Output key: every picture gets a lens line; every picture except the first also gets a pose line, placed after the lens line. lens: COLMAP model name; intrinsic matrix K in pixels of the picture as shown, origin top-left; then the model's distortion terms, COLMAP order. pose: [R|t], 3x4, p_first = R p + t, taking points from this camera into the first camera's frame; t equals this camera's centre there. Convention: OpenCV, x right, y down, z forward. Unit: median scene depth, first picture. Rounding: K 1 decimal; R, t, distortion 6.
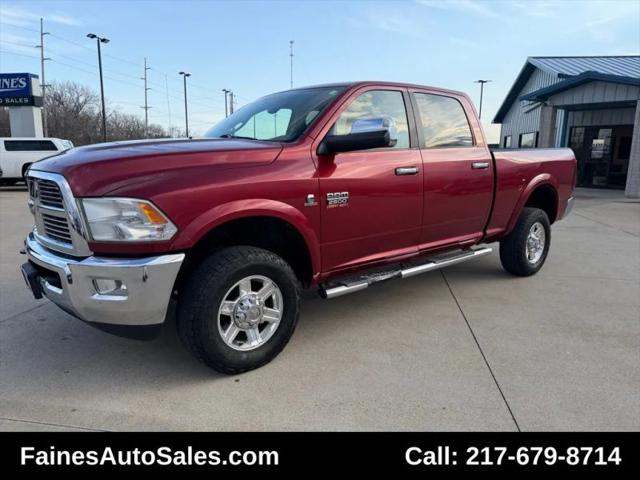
lens RADIAL K [[462.0, 0, 316.6], [0, 462.0, 238.1], [0, 0, 1]] dist [0.042402, -0.053557]
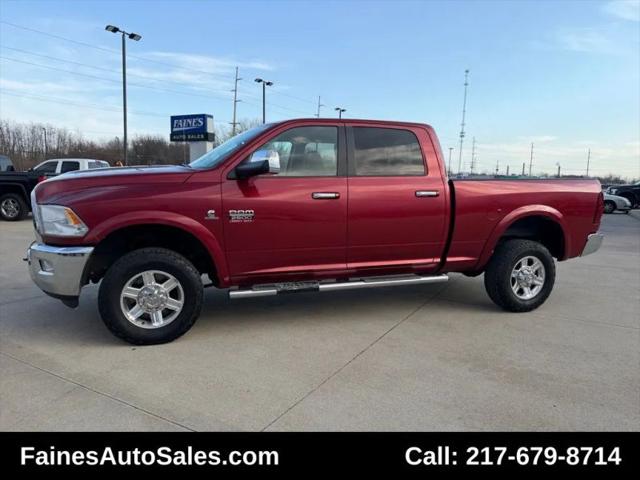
lens RADIAL K [[464.0, 0, 316.6], [0, 464.0, 240.8], [0, 0, 1]] dist [0.028645, -0.026389]
pose [[0.941013, 0.059006, -0.333186, 0.643463], [-0.078754, 0.995829, -0.046066, 0.021384], [0.329078, 0.069589, 0.941735, -0.071516]]
